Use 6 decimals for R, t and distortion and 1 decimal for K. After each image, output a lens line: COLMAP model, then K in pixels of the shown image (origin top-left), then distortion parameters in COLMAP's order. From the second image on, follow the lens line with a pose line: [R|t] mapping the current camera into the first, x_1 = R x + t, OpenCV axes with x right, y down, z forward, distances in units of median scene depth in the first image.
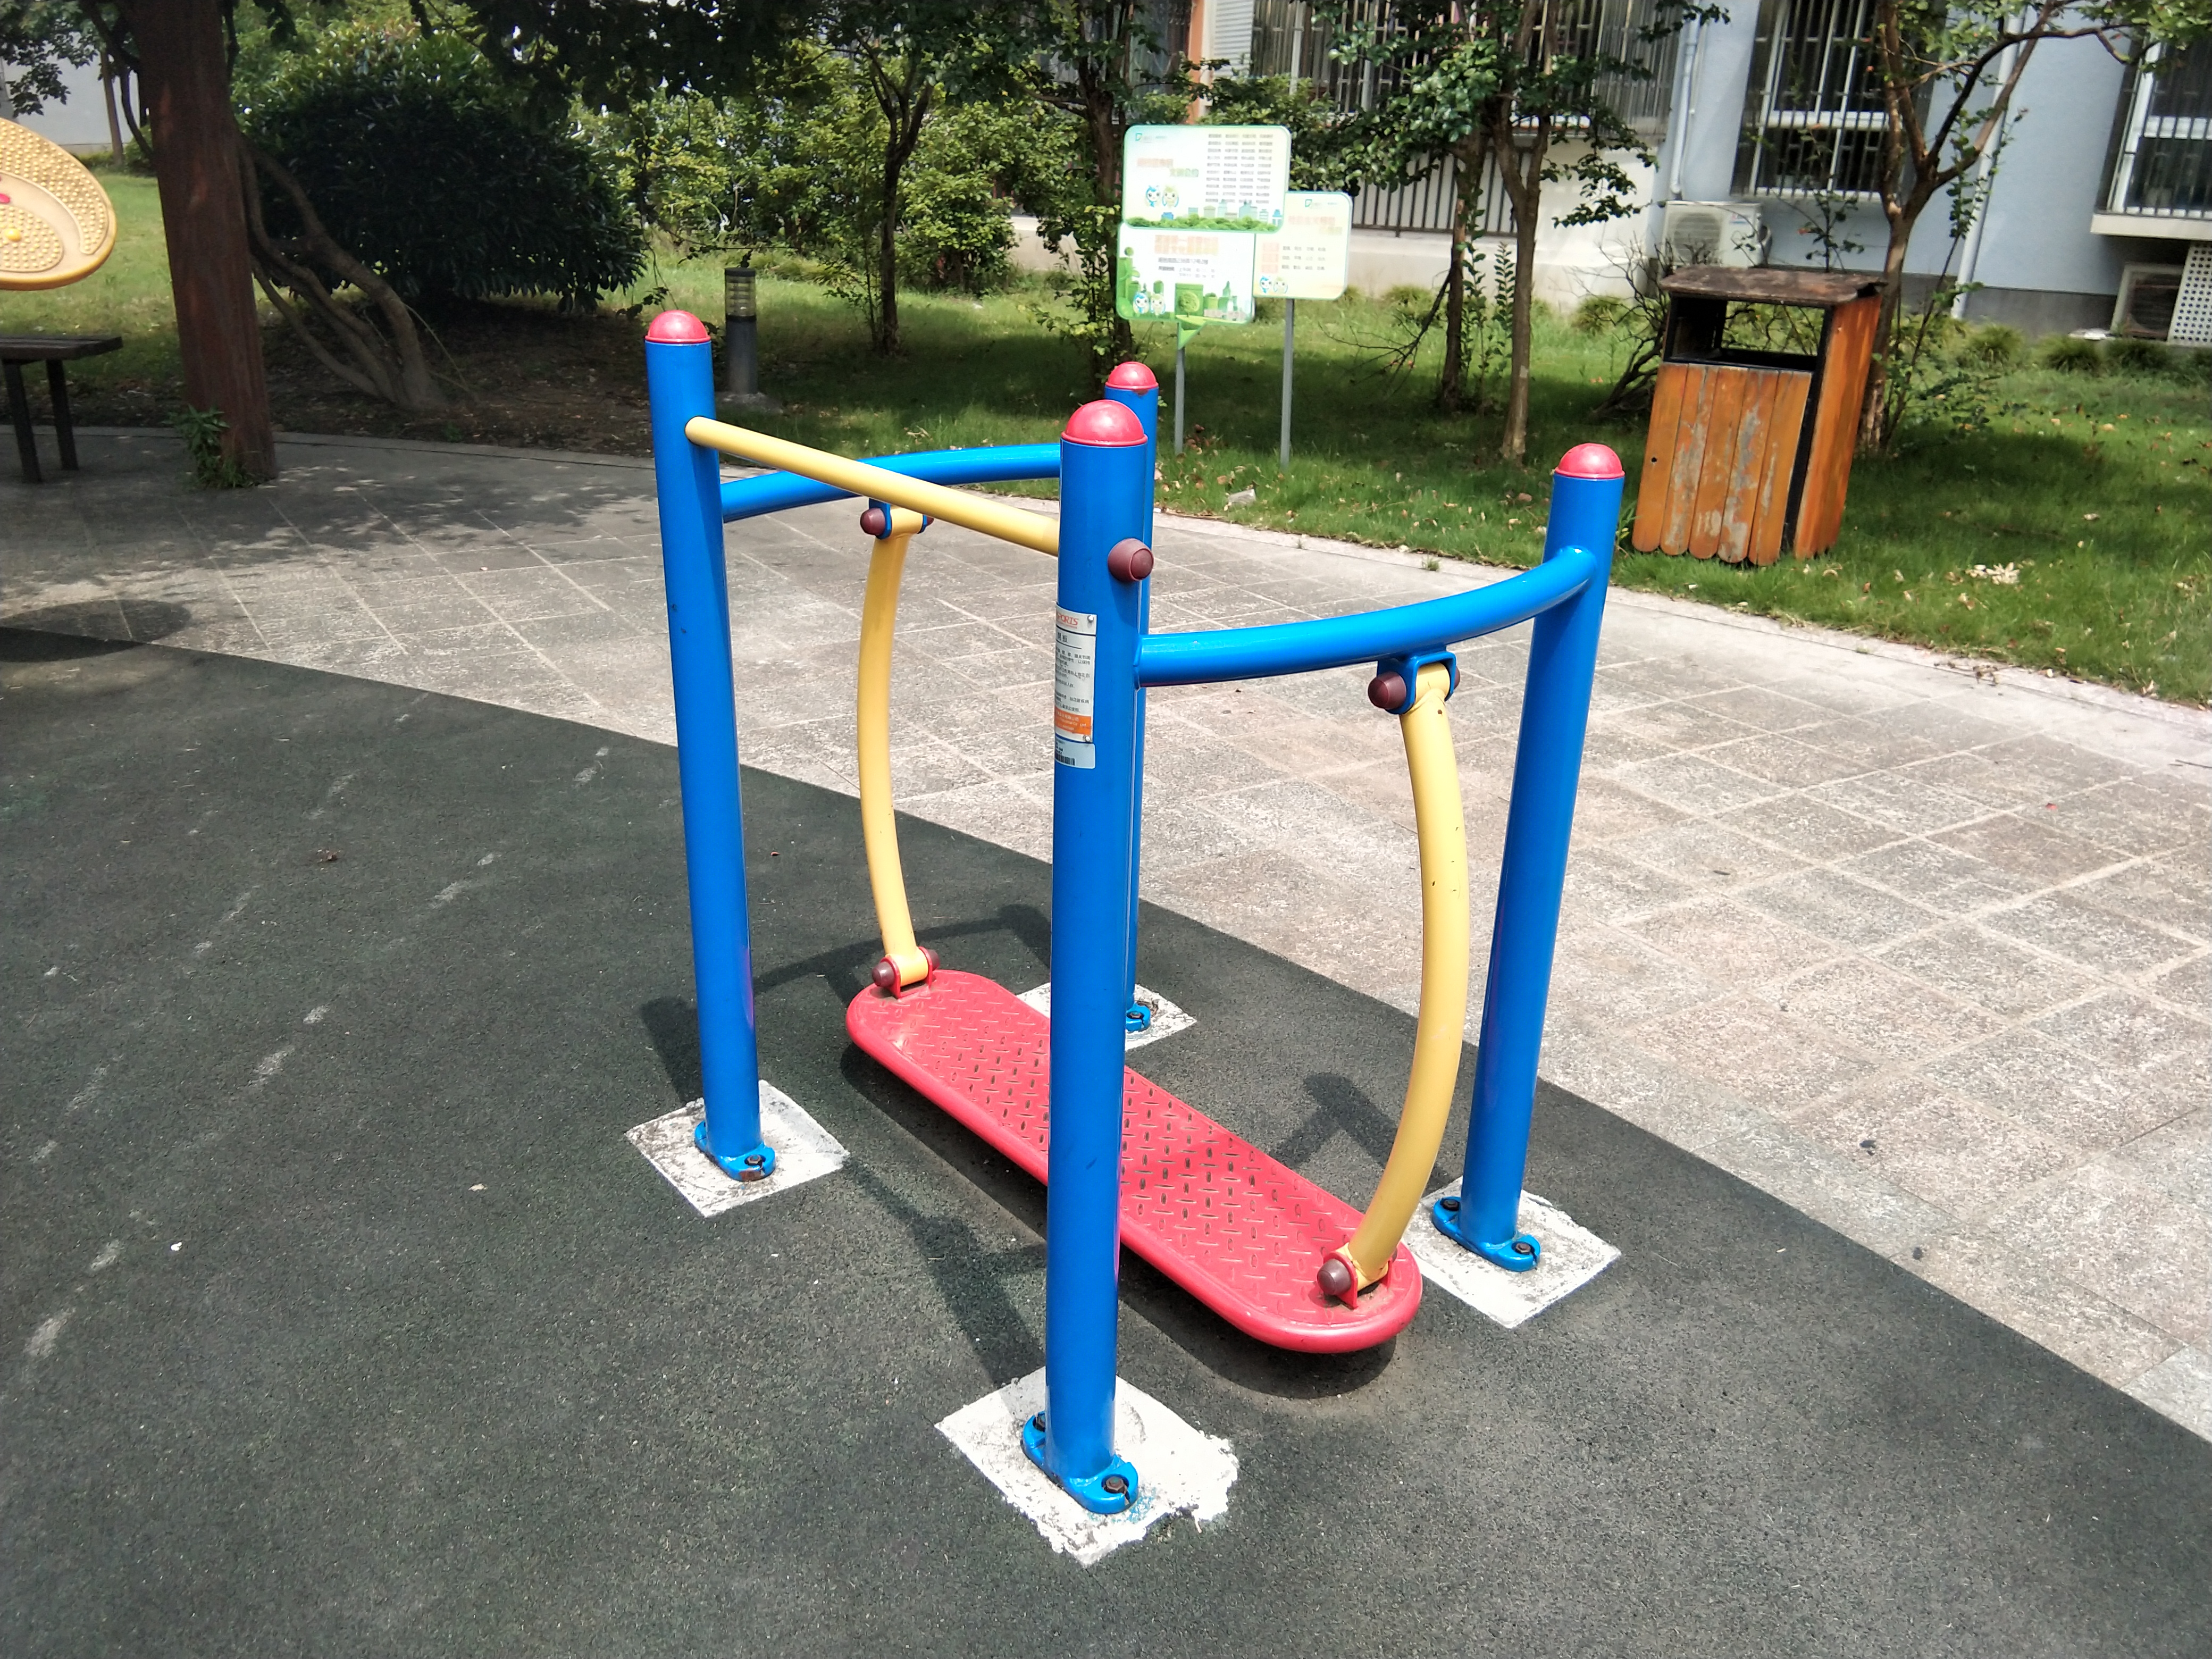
lens RADIAL K [[1836.3, 0, 1146.9], [0, 1836.3, 815.8], [0, 0, 1]] dist [0.064110, -0.101973]
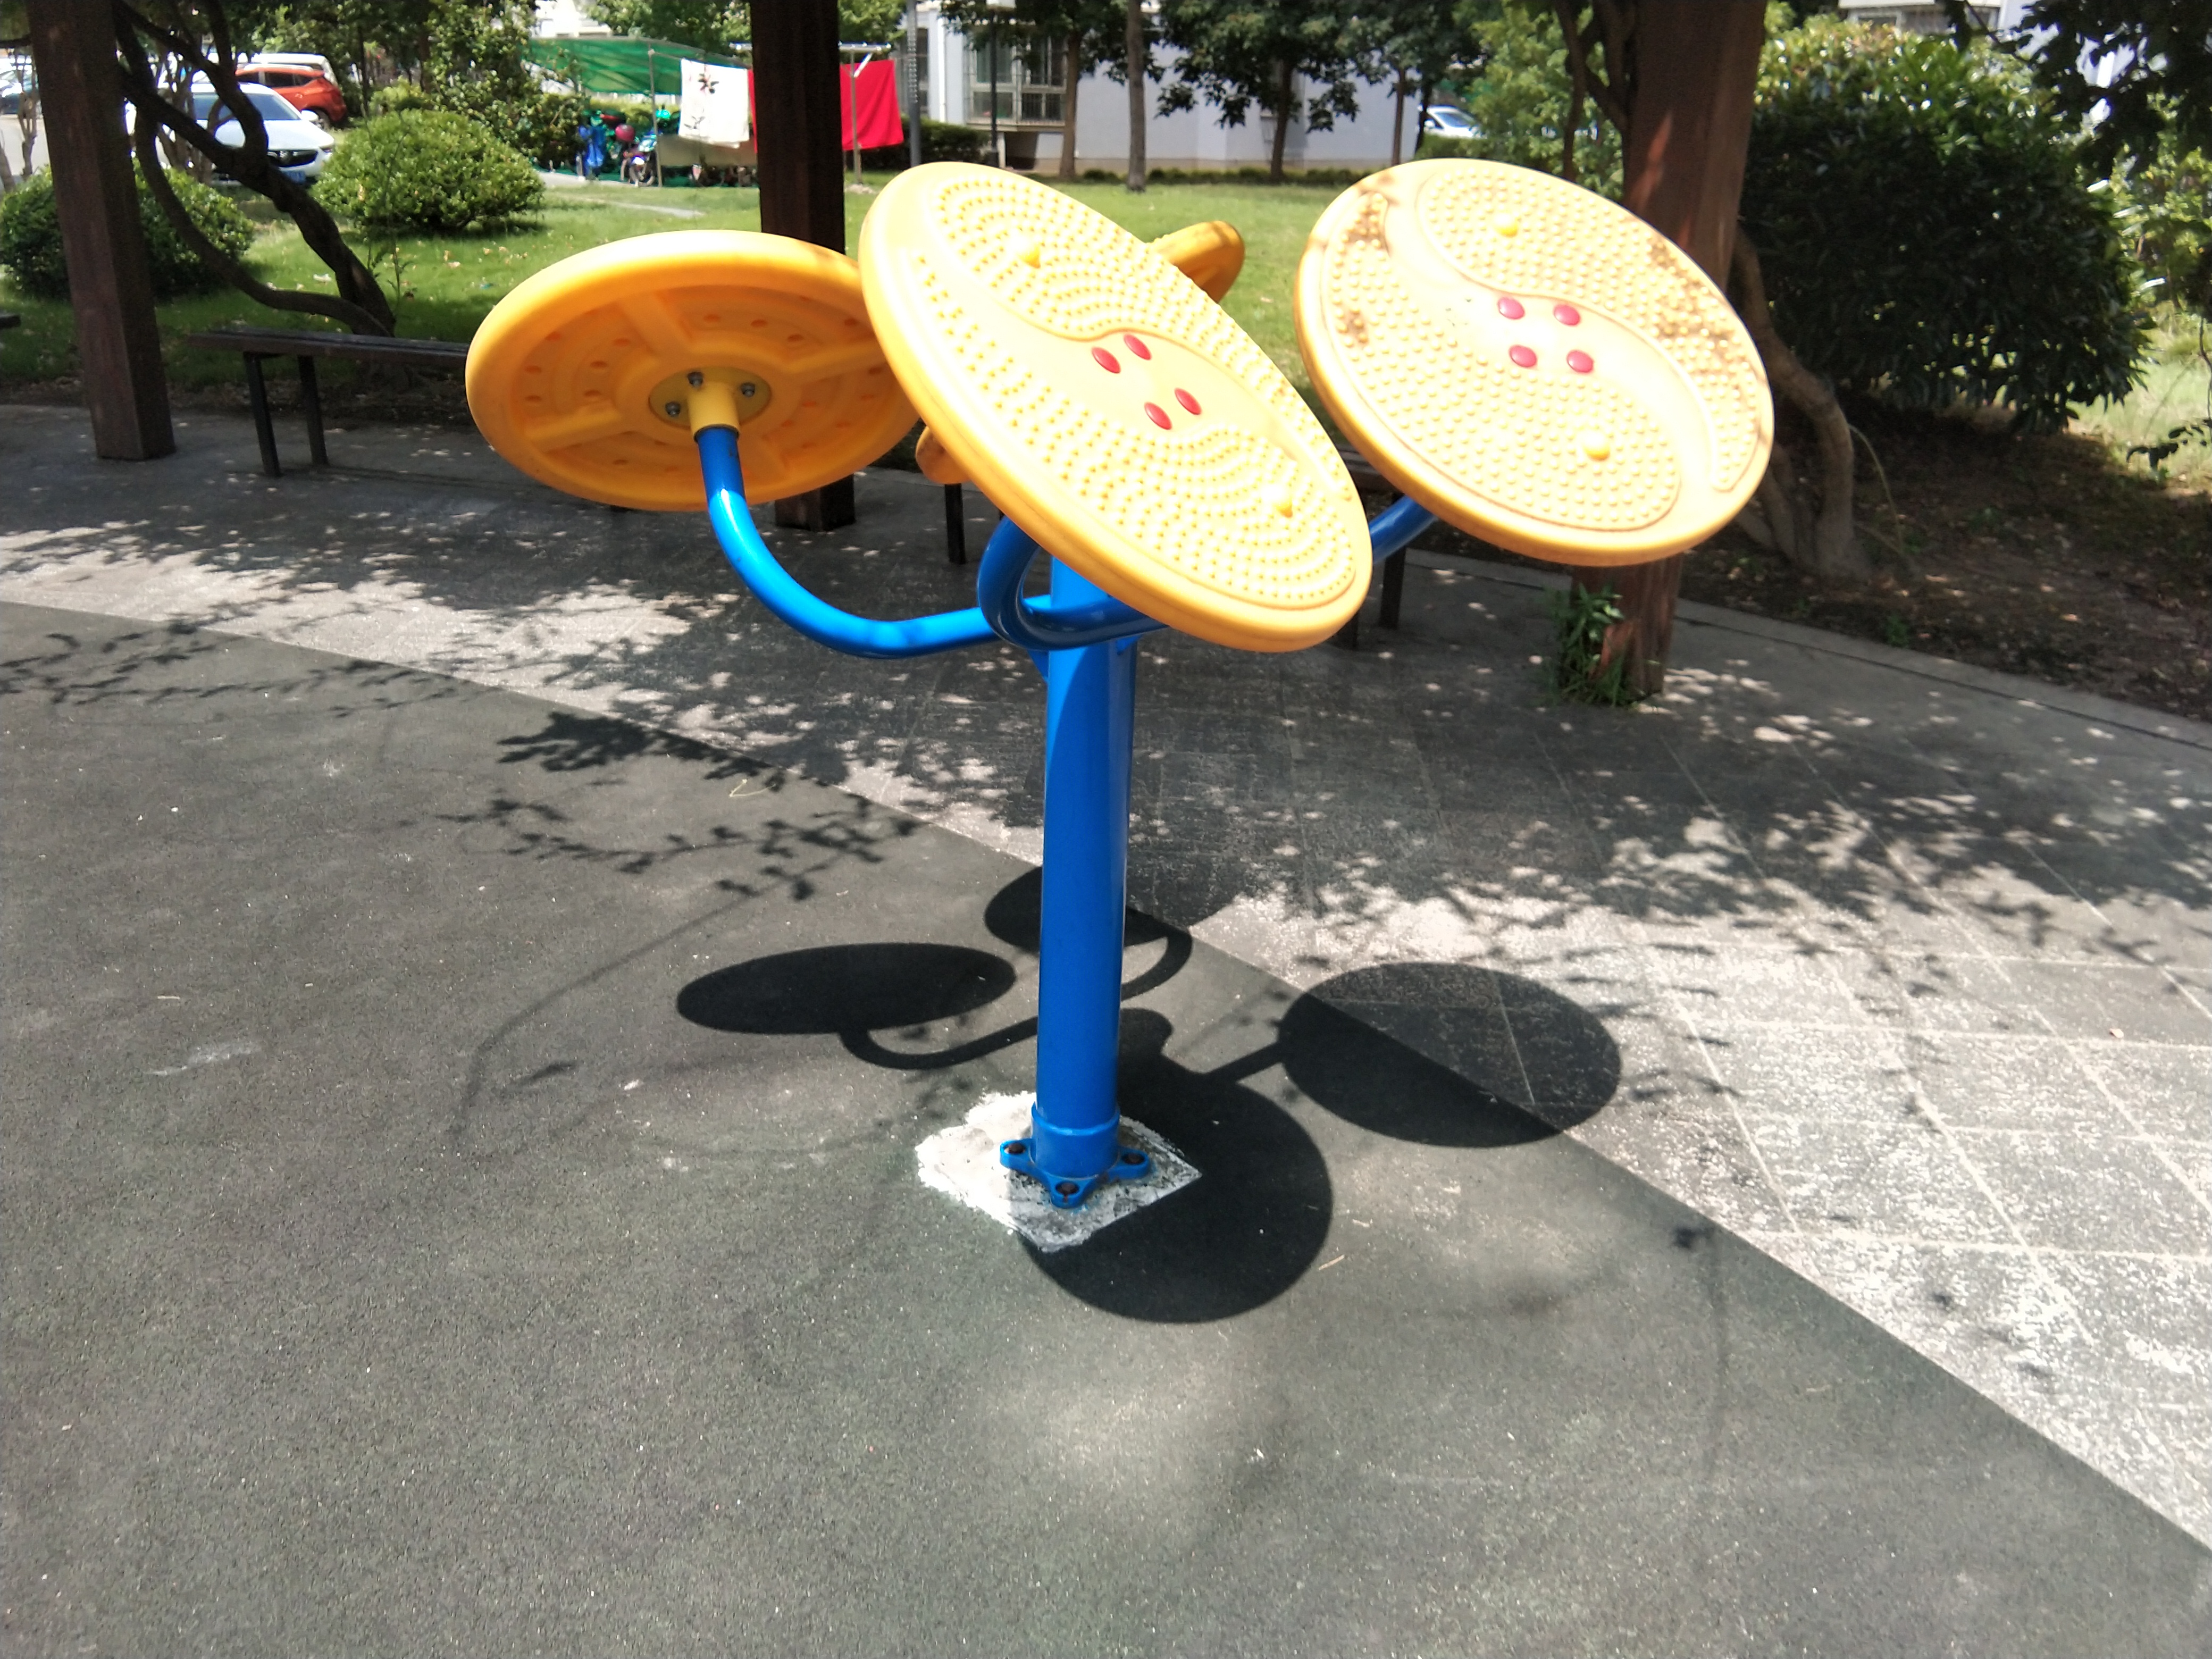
lens RADIAL K [[1836.3, 0, 1105.2], [0, 1836.3, 818.5], [0, 0, 1]] dist [0.064110, -0.101973]
pose [[0.818302, 0.207531, -0.536016, -0.300240], [-0.210968, 0.975901, 0.055770, -0.149940], [0.534673, 0.067445, 0.842363, 0.362842]]
